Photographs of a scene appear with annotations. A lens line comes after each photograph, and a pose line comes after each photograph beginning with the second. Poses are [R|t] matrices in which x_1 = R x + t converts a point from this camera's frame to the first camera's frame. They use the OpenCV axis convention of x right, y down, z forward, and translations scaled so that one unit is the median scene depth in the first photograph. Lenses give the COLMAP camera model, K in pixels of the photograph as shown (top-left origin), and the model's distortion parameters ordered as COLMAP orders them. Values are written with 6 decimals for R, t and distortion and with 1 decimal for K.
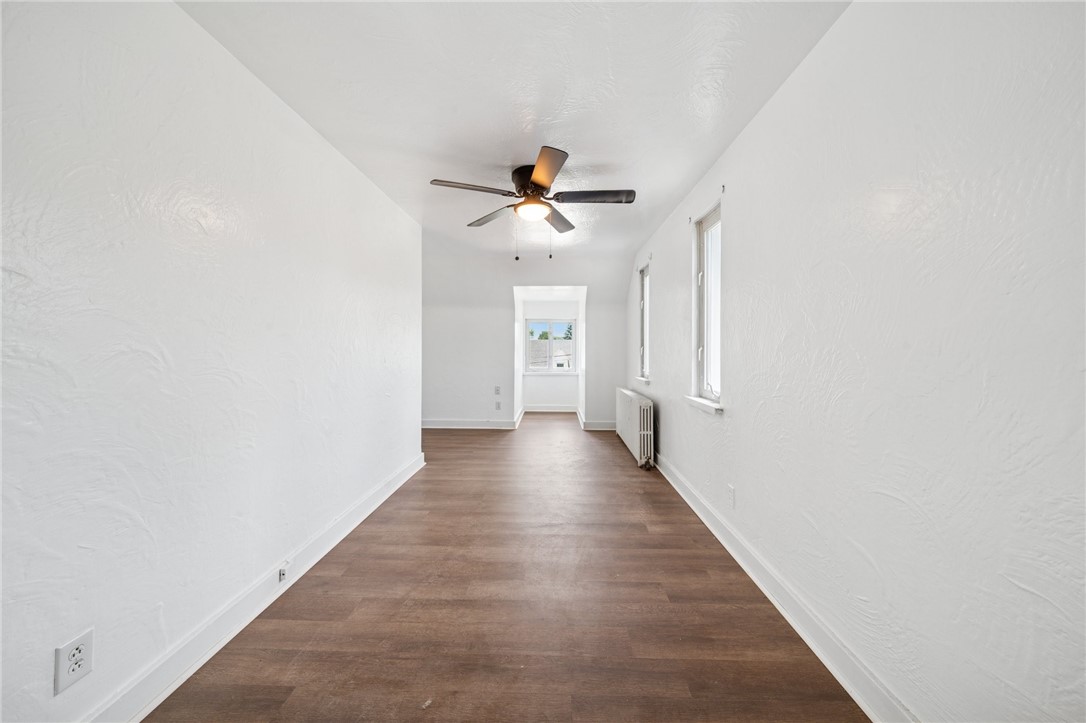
lens RADIAL K [[371.2, 0, 540.4], [0, 371.2, 358.8], [0, 0, 1]] dist [-0.000333, -0.000046]
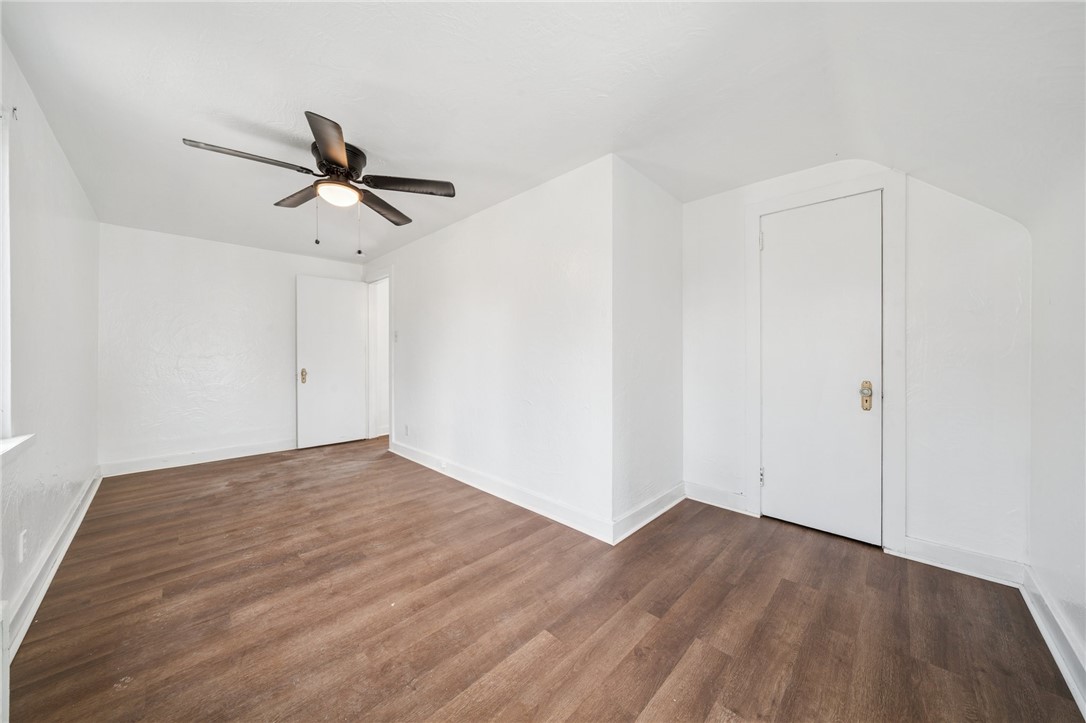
lens RADIAL K [[371.2, 0, 540.4], [0, 371.2, 358.8], [0, 0, 1]] dist [-0.000333, -0.000046]
pose [[-0.671679, 0.005731, -0.740821, 0.359157], [-0.021197, 0.999412, 0.026950, -0.050626], [0.740539, 0.033805, -0.671162, 2.238137]]
